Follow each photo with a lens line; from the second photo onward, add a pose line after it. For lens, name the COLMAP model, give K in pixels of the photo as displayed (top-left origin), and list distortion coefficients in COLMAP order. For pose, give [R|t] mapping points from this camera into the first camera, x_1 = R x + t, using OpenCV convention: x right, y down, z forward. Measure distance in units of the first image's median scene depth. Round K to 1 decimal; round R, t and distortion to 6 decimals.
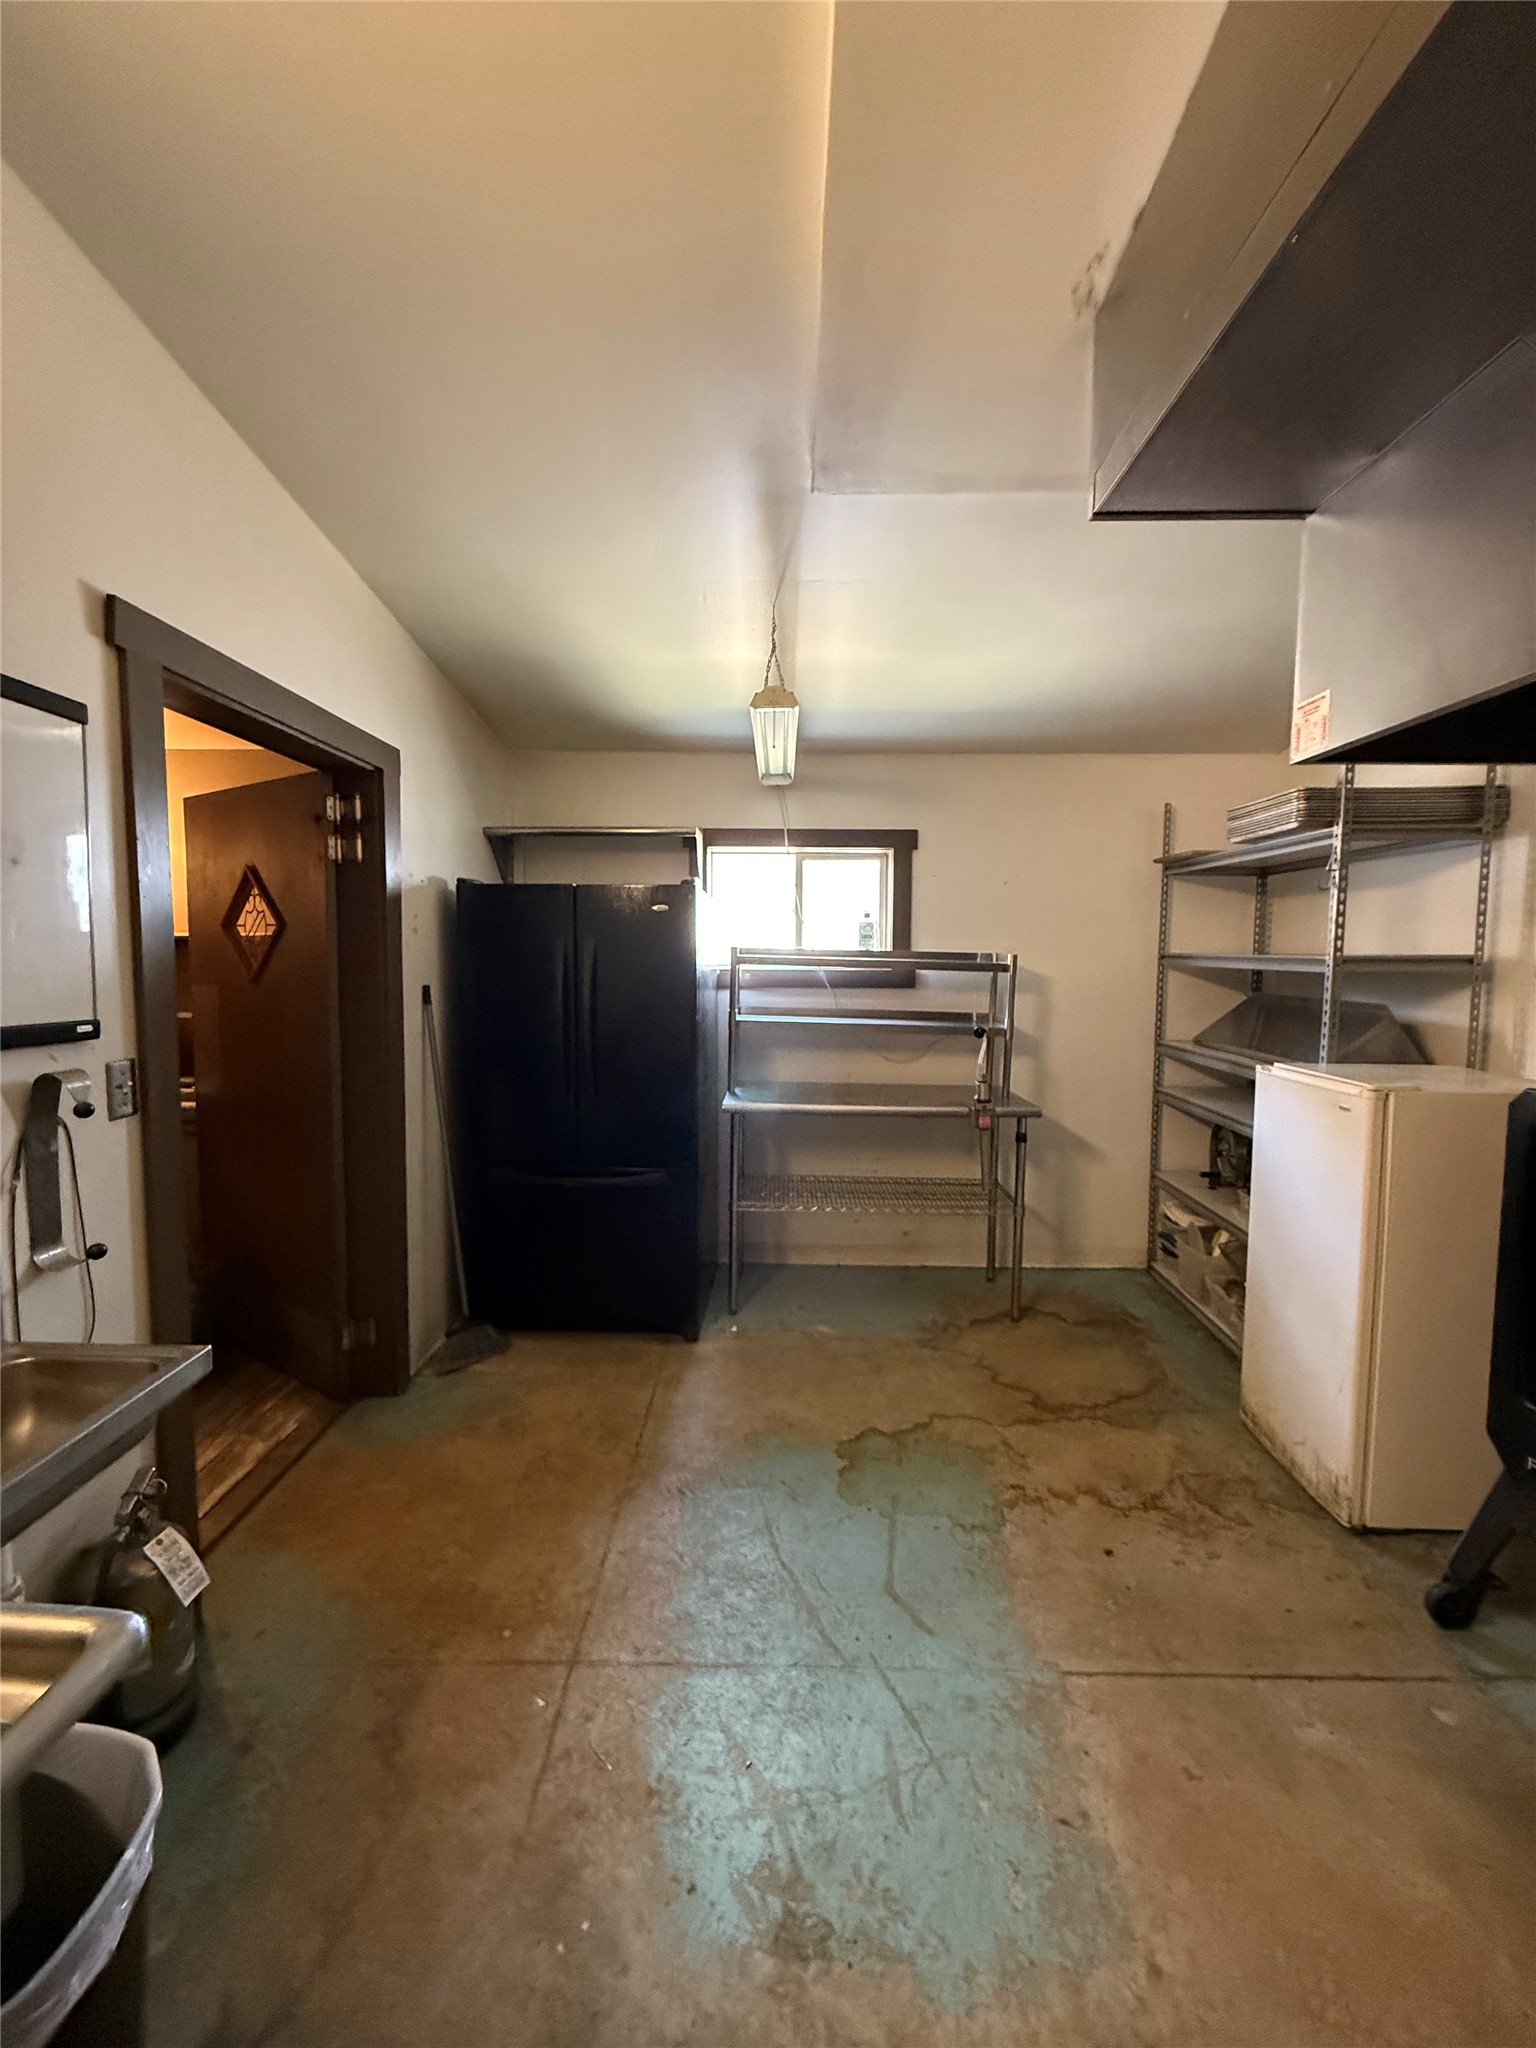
lens RADIAL K [[824.5, 0, 764.7], [0, 824.5, 1018.0], [0, 0, 1]] dist [-0.000243, -0.000032]
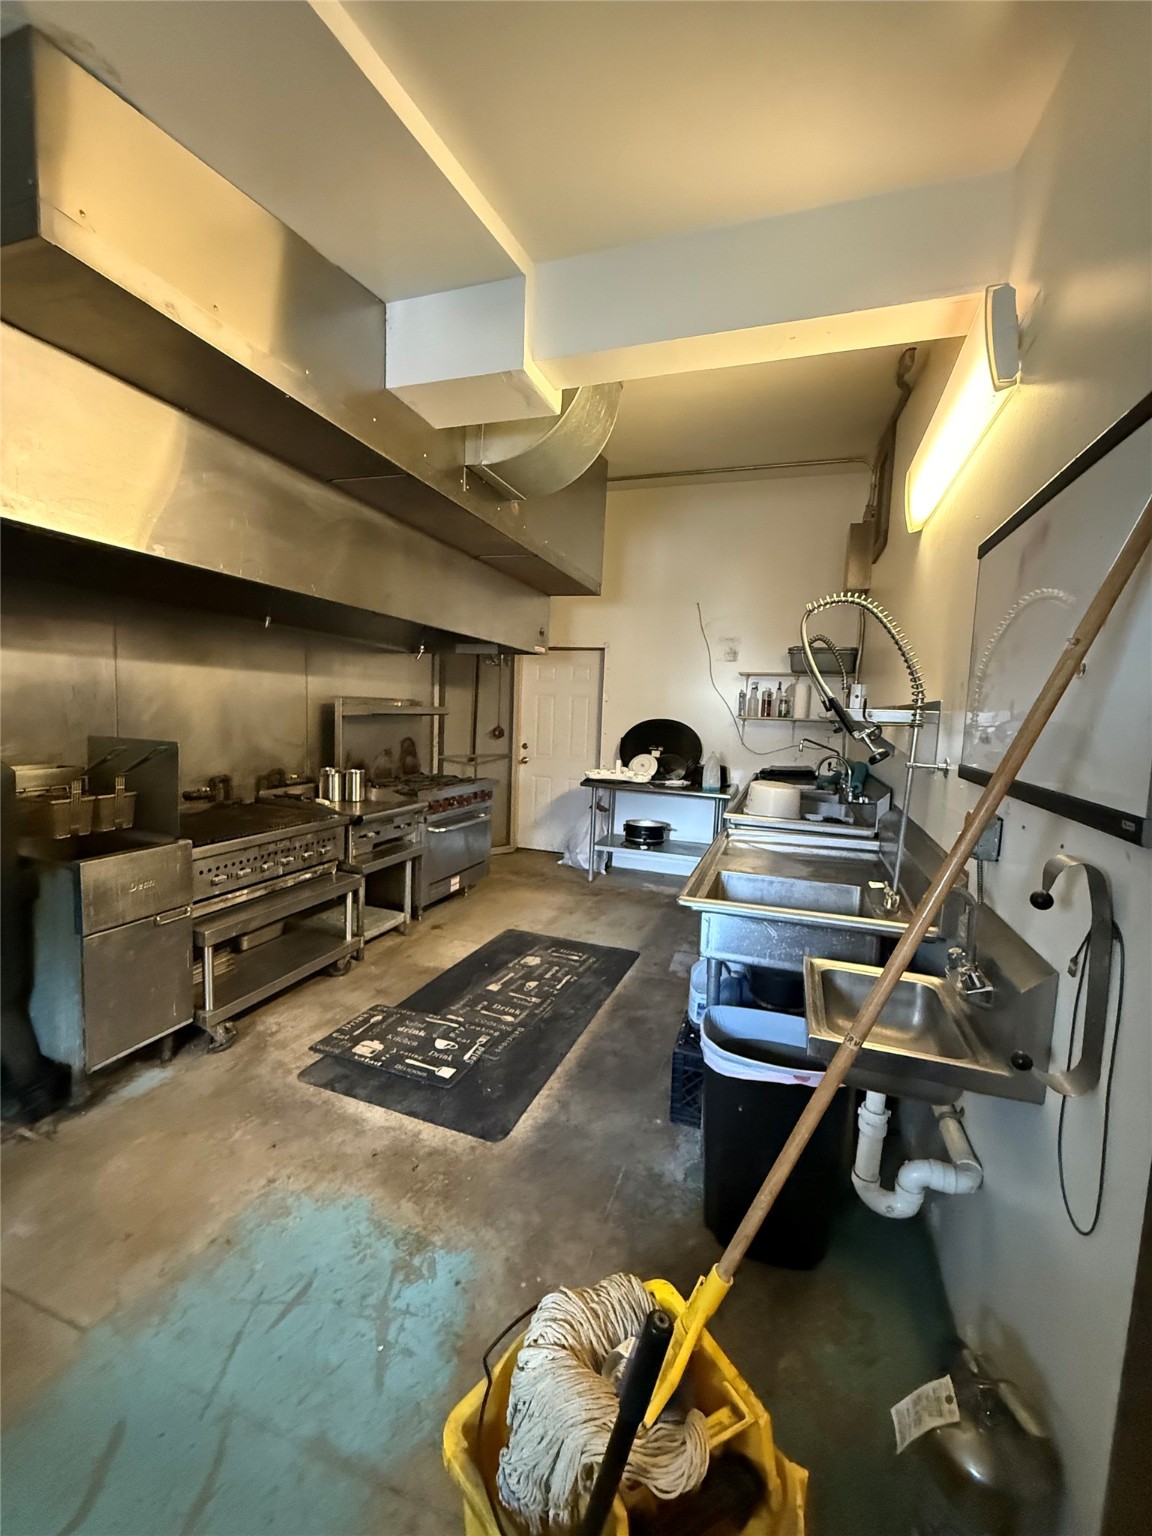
lens RADIAL K [[618.4, 0, 578.3], [0, 618.4, 764.4], [0, 0, 1]] dist [-0.000243, -0.000032]
pose [[-0.952482, -0.072796, 0.295767, -0.572037], [-0.024052, 0.985964, 0.165215, -0.135033], [-0.303643, 0.150250, -0.940864, 1.838710]]
